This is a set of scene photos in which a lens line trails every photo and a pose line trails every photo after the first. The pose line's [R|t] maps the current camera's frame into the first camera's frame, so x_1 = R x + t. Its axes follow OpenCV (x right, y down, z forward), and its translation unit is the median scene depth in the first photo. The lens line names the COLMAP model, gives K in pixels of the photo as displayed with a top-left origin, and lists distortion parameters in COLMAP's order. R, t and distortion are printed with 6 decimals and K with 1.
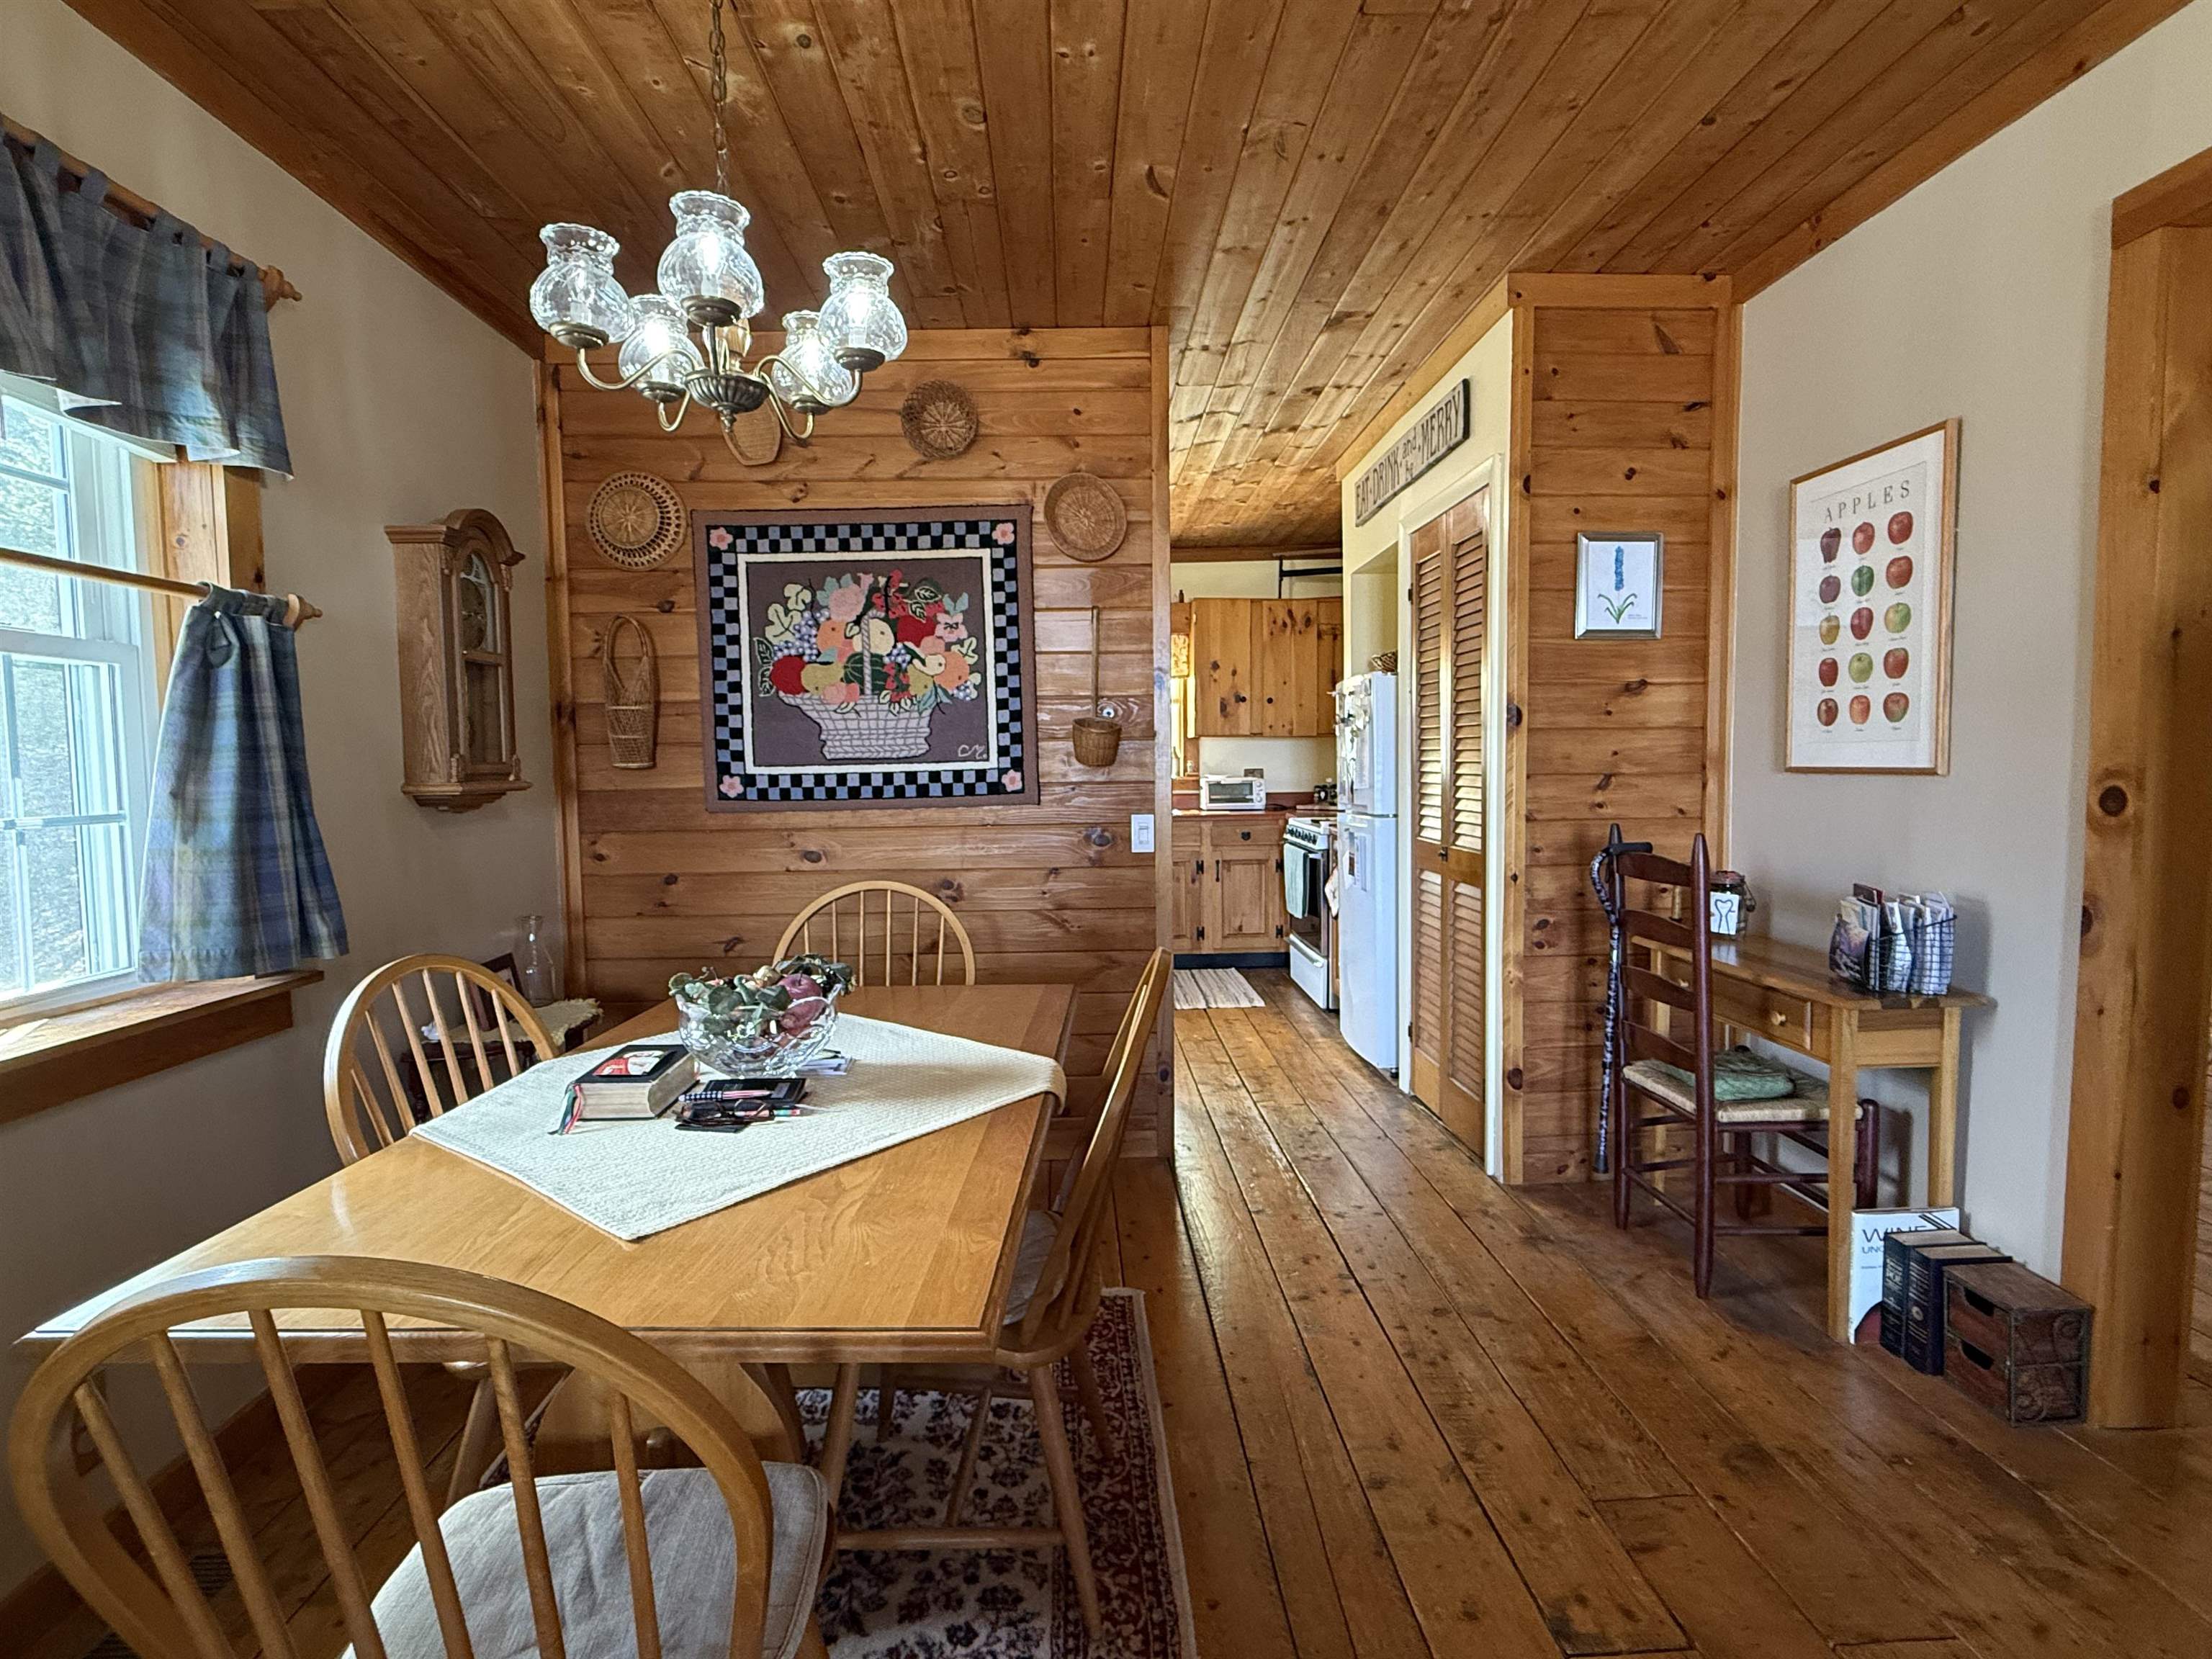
lens RADIAL K [[1077.9, 0, 1096.4], [0, 1077.9, 822.0], [0, 0, 1]] dist [0.001482, 0.000876]
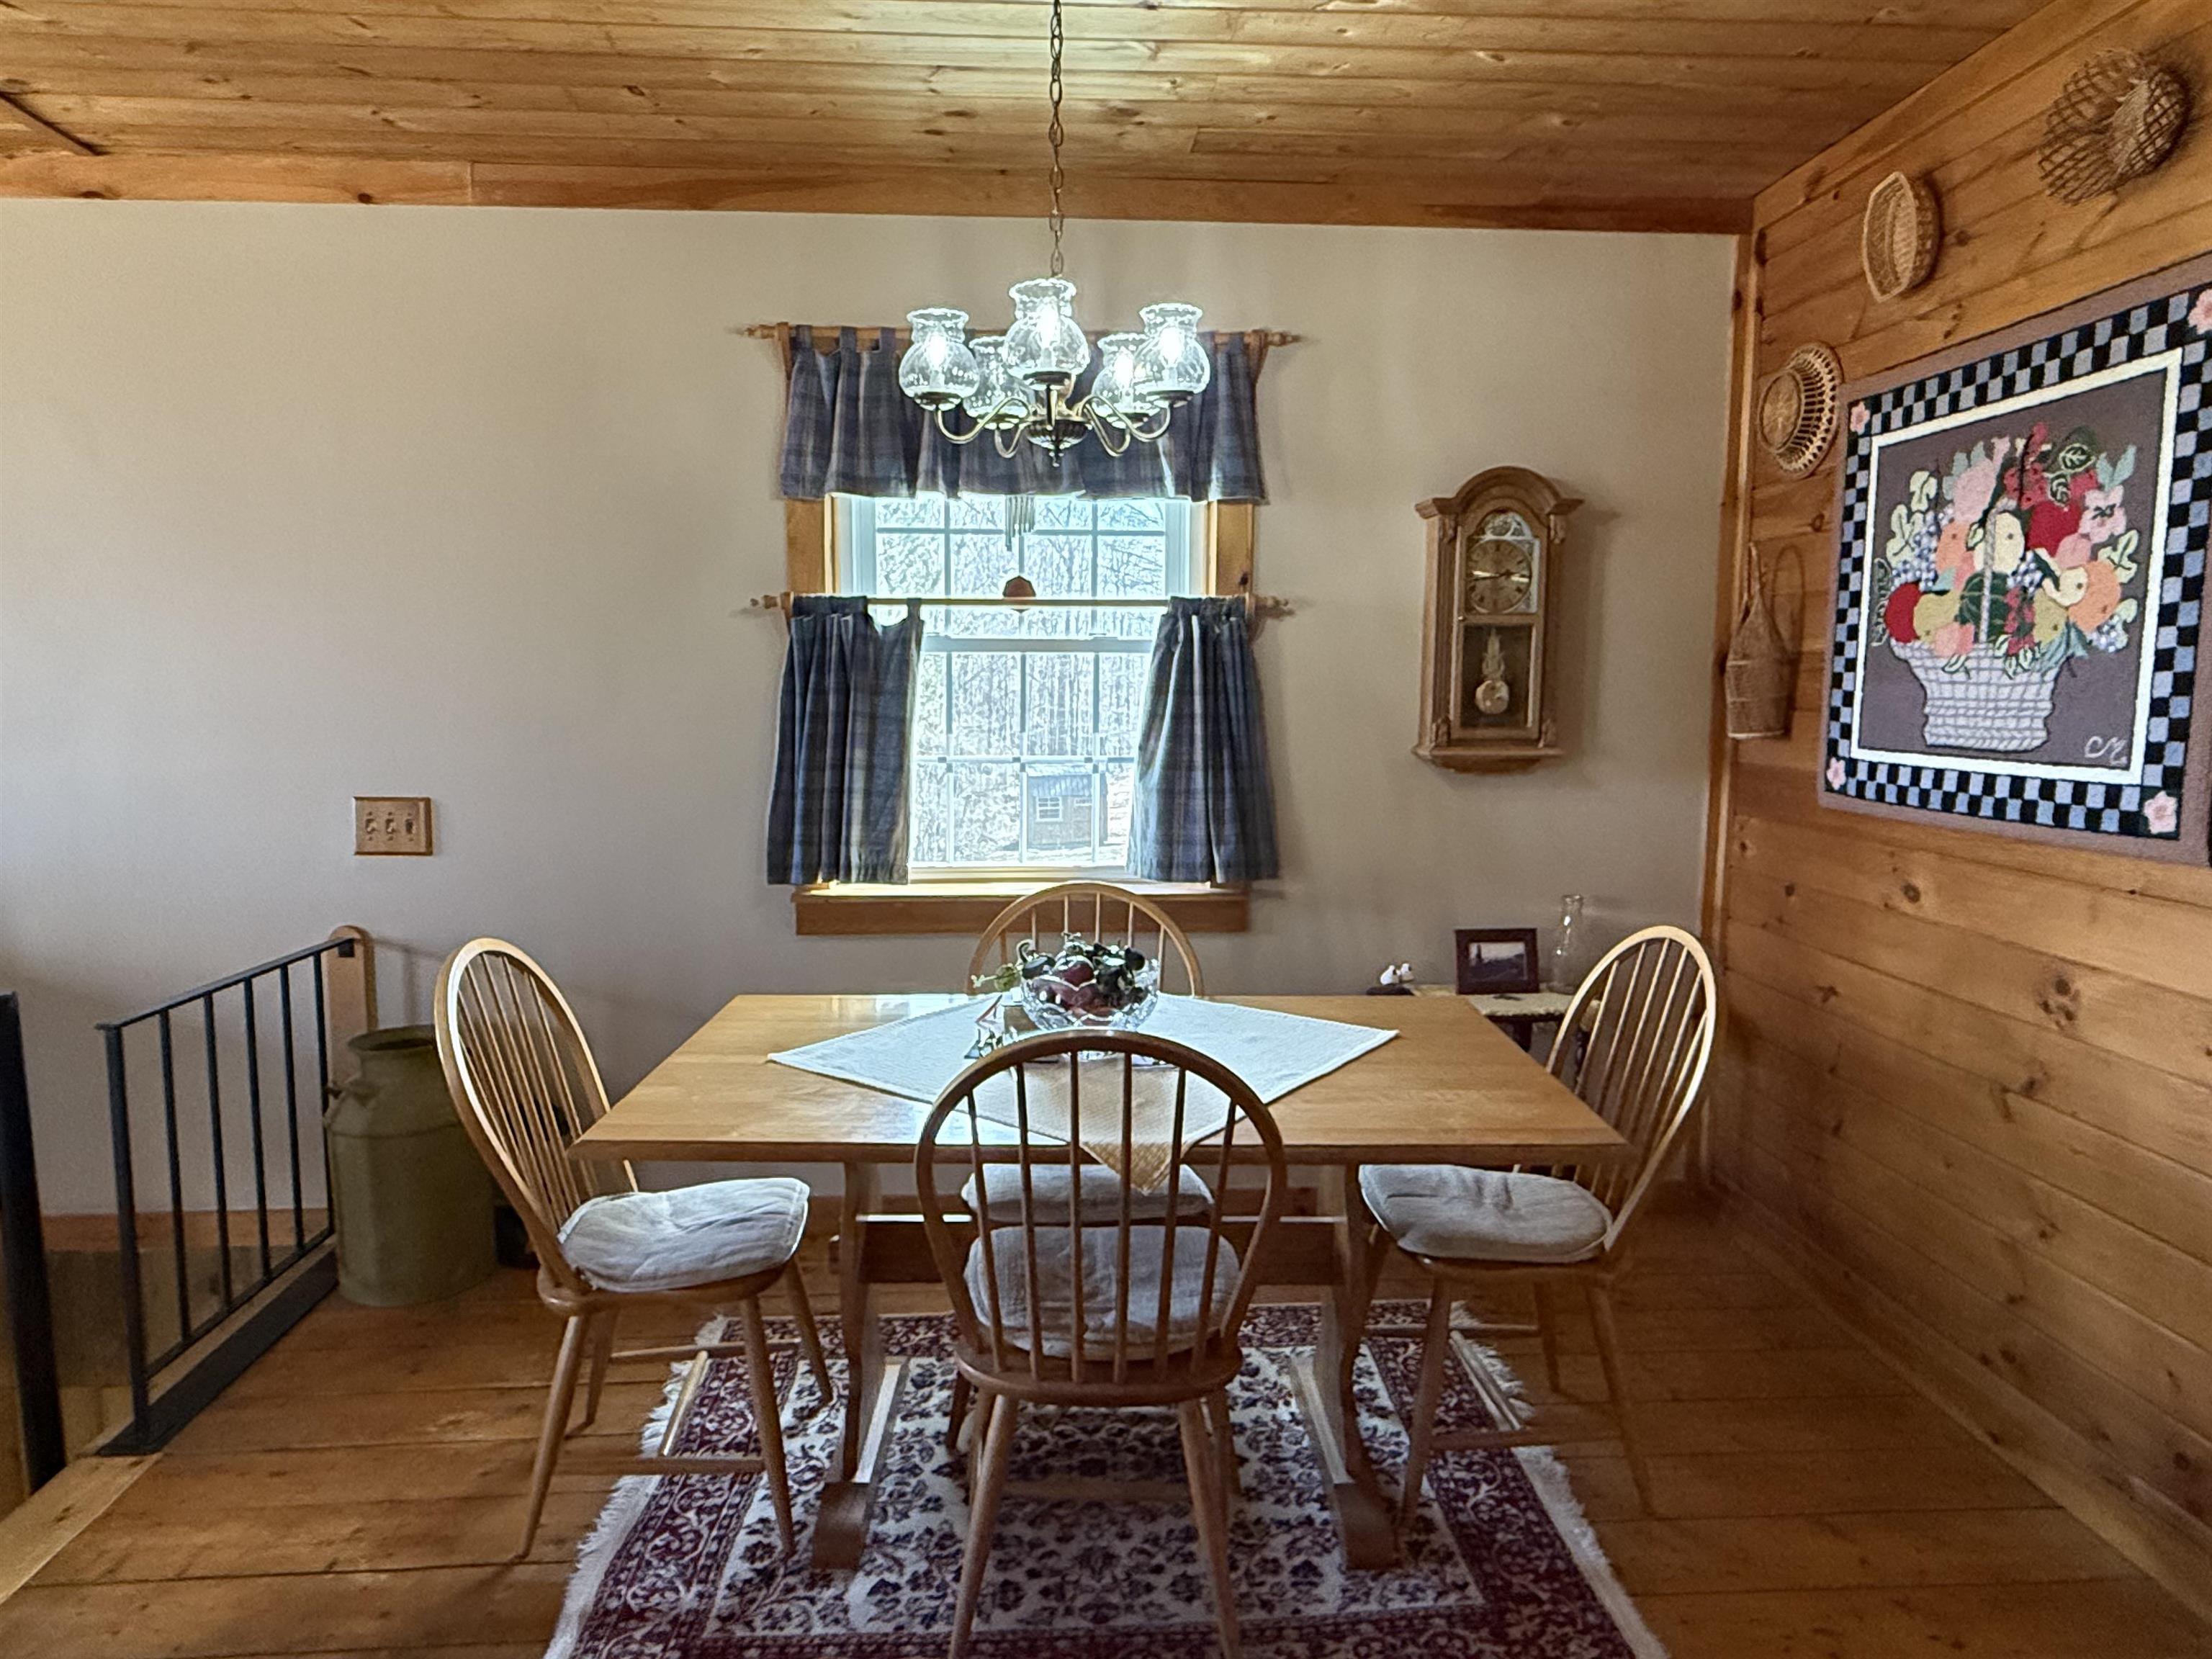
lens RADIAL K [[1371.4, 0, 1099.3], [0, 1371.4, 829.6], [0, 0, 1]] dist [-0.003330, 0.003799]
pose [[0.039034, 0.130865, -0.990632, 0.539435], [-0.062262, 0.989779, 0.128299, -0.082289], [0.997296, 0.056671, 0.046783, 0.480492]]
